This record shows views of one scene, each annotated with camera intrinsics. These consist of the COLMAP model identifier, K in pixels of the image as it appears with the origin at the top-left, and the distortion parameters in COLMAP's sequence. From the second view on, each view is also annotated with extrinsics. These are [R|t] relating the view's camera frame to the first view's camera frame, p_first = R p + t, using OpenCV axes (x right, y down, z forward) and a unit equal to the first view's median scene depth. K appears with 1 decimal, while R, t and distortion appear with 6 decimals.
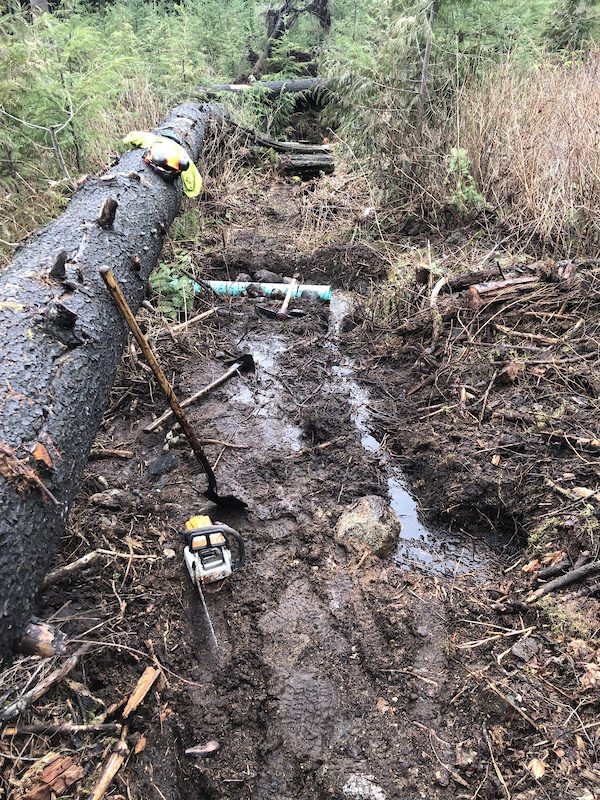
lens RADIAL K [[658.3, 0, 298.9], [0, 658.3, 396.8], [0, 0, 1]] dist [0.012841, 0.015503]
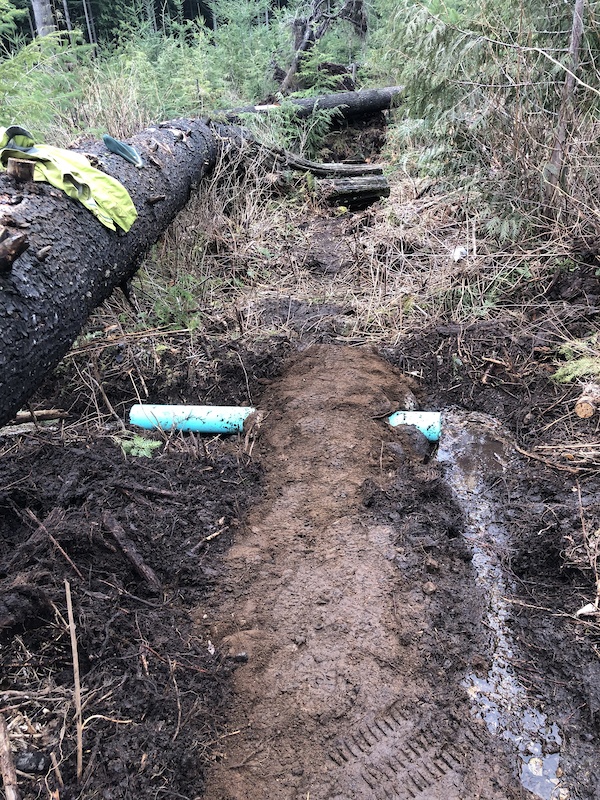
lens RADIAL K [[658.3, 0, 297.0], [0, 658.3, 400.5], [0, 0, 1]] dist [0.012841, 0.015503]
pose [[0.996613, -0.048337, -0.066523, -0.026369], [0.046068, 0.998317, -0.035227, -0.142687], [0.068114, 0.032043, 0.997163, 0.406047]]
